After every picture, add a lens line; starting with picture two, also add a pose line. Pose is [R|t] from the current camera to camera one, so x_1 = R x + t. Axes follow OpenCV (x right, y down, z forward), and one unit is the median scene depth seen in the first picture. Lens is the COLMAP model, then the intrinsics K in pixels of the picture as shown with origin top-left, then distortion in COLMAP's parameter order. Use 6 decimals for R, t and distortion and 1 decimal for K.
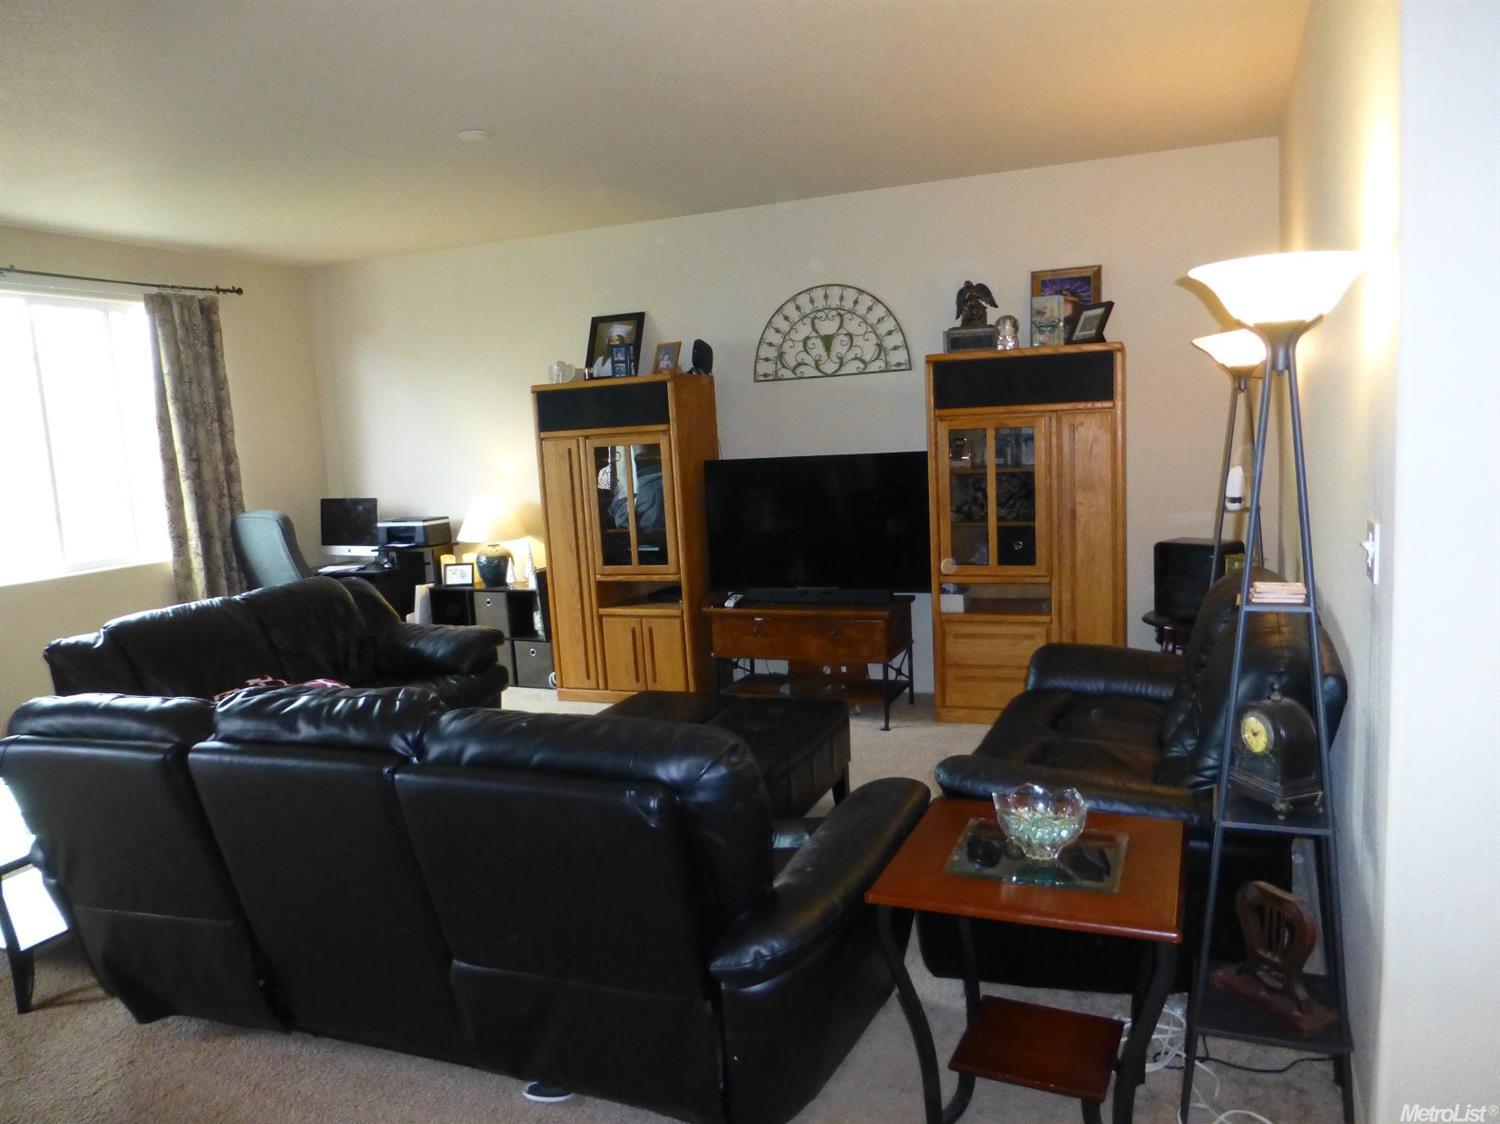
lens RADIAL K [[1072.0, 0, 750.1], [0, 1072.0, 568.1], [0, 0, 1]] dist [-0.045931, 0.019218]
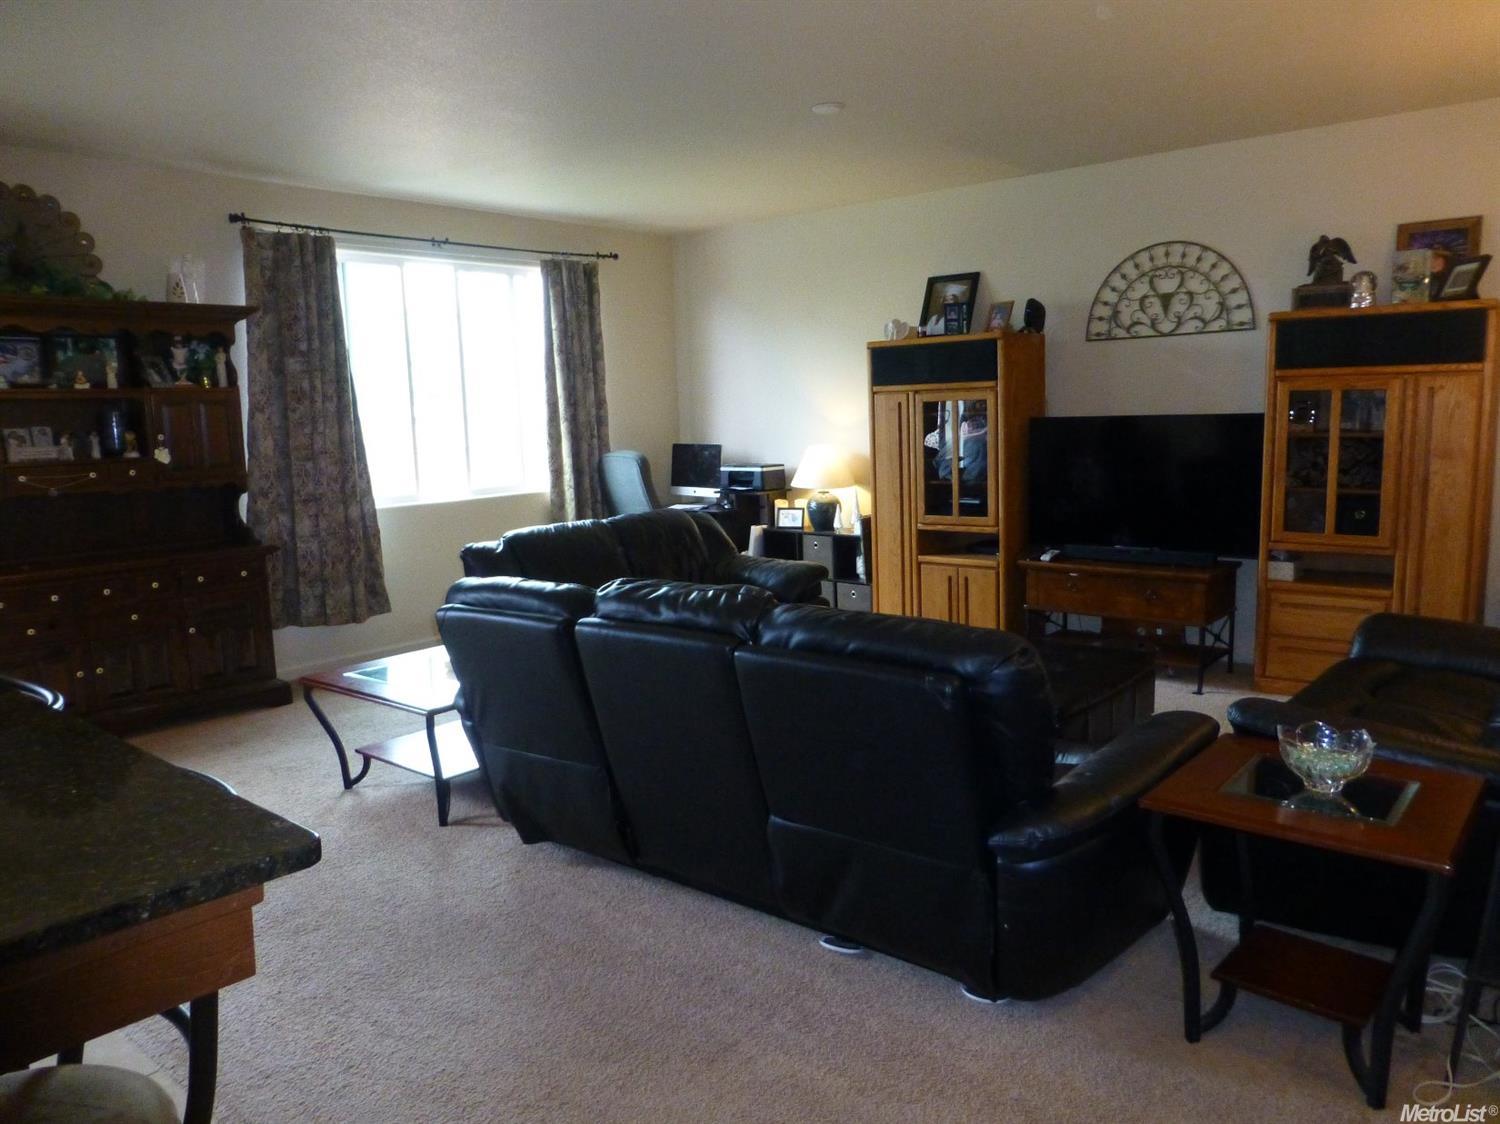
lens RADIAL K [[1072.0, 0, 746.4], [0, 1072.0, 566.2], [0, 0, 1]] dist [-0.045931, 0.019218]
pose [[0.952310, 0.067124, -0.297656, 0.013989], [-0.058255, 0.997556, 0.038576, 0.020253], [0.299518, -0.019396, 0.953893, -0.063019]]
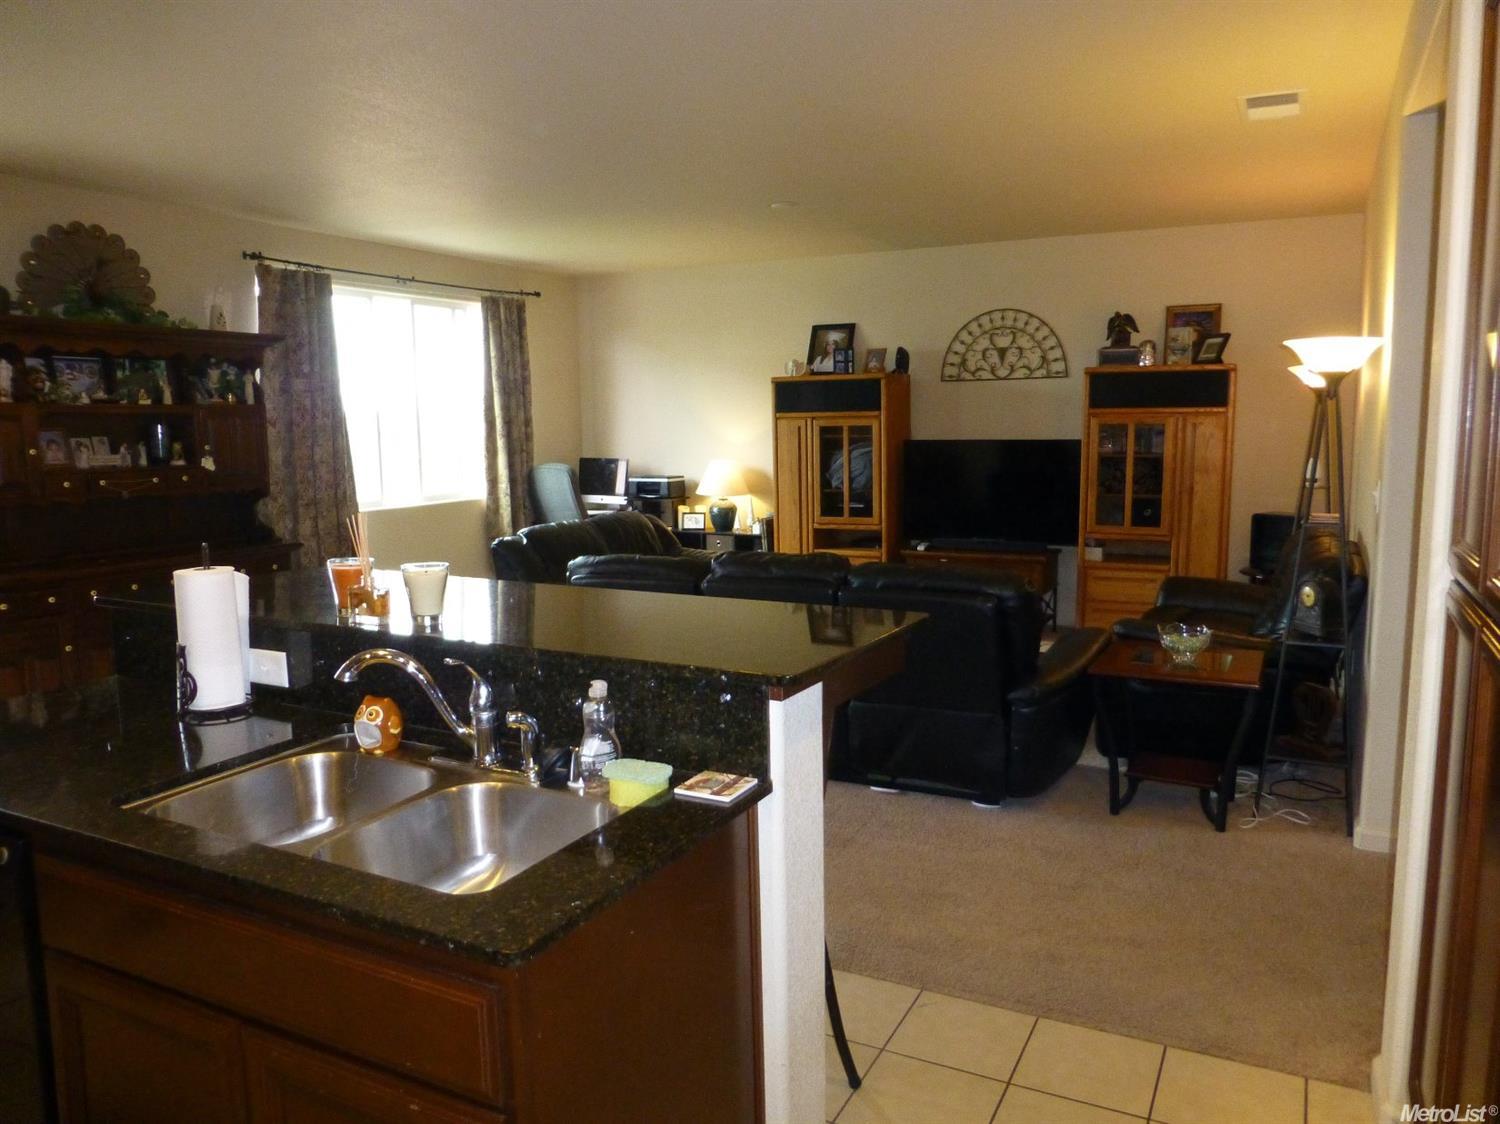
lens RADIAL K [[1072.0, 0, 743.4], [0, 1072.0, 567.7], [0, 0, 1]] dist [-0.045931, 0.019218]
pose [[0.995718, 0.050469, -0.077447, -0.145764], [-0.049570, 0.998680, 0.013489, 0.054959], [0.078026, -0.009592, 0.996905, -0.369988]]
